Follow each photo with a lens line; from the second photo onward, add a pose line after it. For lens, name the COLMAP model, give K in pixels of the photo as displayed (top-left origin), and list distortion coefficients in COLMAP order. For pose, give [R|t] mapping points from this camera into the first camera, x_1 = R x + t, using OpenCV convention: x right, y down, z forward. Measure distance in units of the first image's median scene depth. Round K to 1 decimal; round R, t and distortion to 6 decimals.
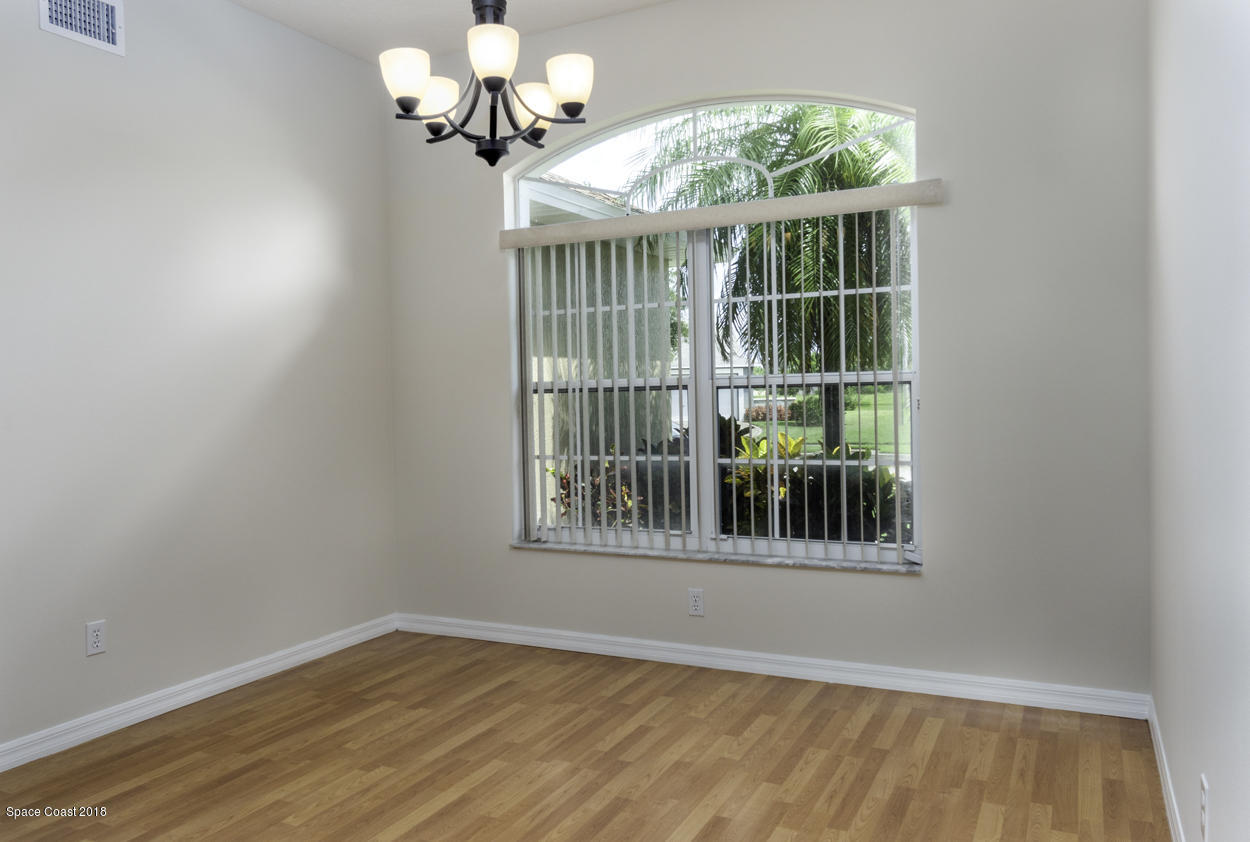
lens RADIAL K [[896.6, 0, 625.0], [0, 896.6, 421.0], [0, 0, 1]] dist [-0.098754, 0.000842]
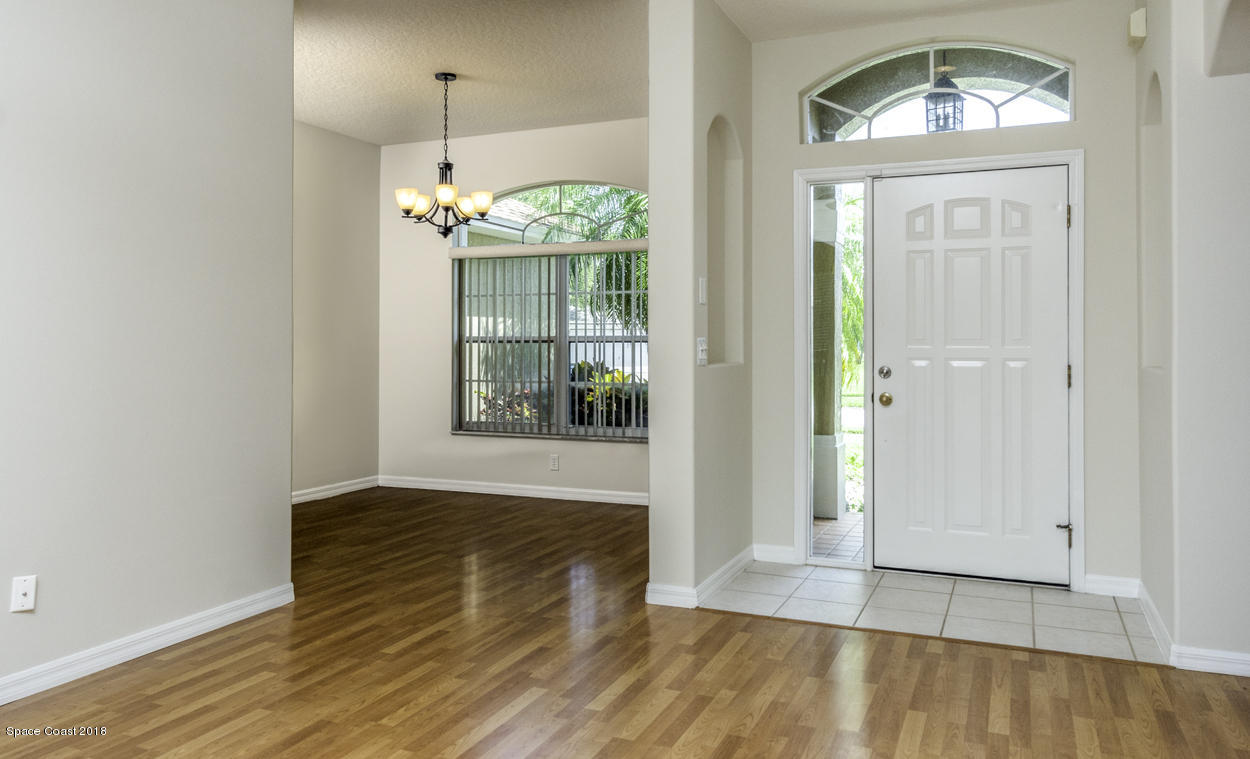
lens RADIAL K [[907.5, 0, 625.0], [0, 907.5, 379.5], [0, 0, 1]] dist [0.002308, 0.000045]
pose [[0.997862, 0.021245, 0.061800, 0.097029], [-0.021537, 0.999760, 0.004055, 0.026397], [-0.061699, -0.005377, 0.998080, -0.758275]]
